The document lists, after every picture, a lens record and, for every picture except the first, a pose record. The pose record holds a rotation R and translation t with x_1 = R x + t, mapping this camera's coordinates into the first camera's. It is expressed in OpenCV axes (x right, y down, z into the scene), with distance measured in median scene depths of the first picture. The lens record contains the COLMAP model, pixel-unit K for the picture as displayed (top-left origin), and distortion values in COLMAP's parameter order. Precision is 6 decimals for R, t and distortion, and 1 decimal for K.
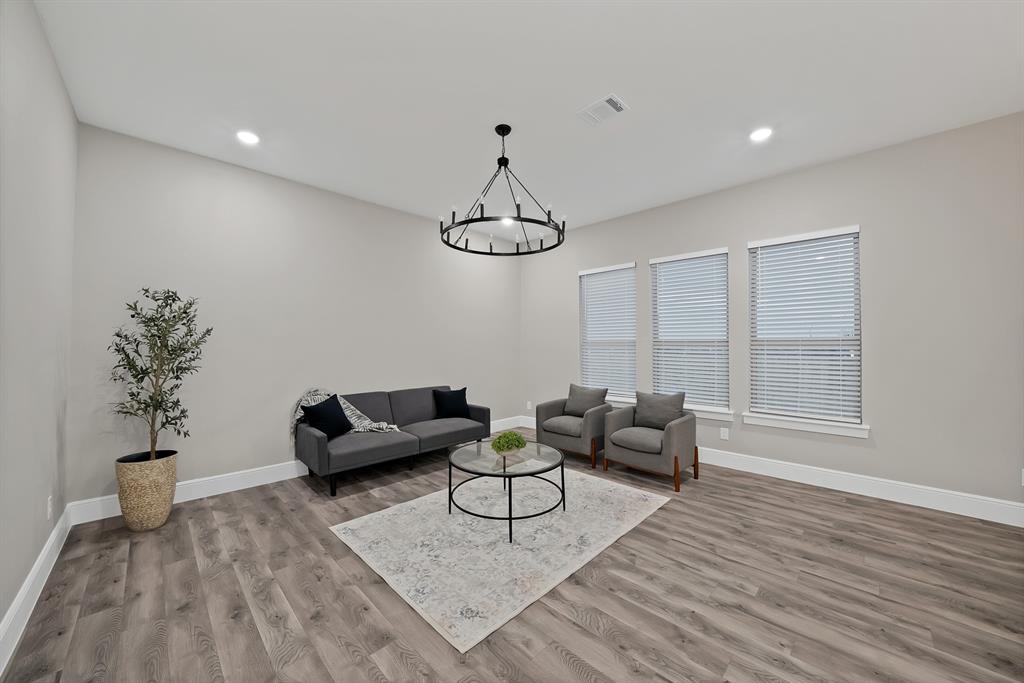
lens RADIAL K [[368.8, 0, 508.0], [0, 368.8, 343.9], [0, 0, 1]] dist [-0.018786, 0.000328]
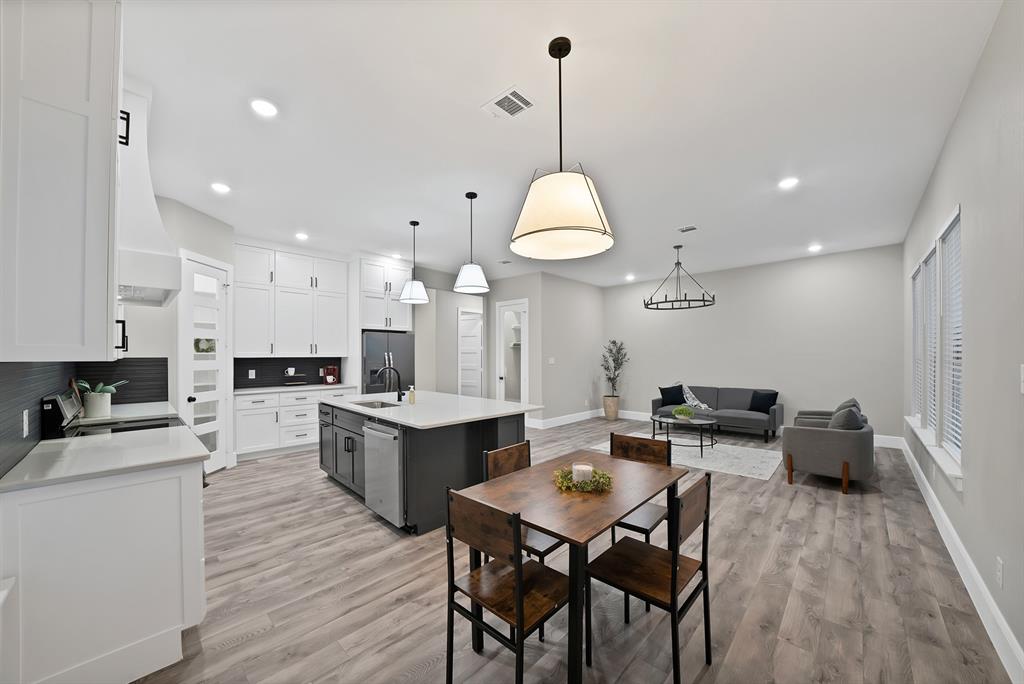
lens RADIAL K [[373.4, 0, 502.1], [0, 373.4, 353.9], [0, 0, 1]] dist [-0.022455, 0.000075]
pose [[0.013716, -0.006696, -0.999884, 1.938779], [0.012401, 0.999902, -0.006526, -0.027488], [0.999829, -0.012310, 0.013797, 0.063128]]
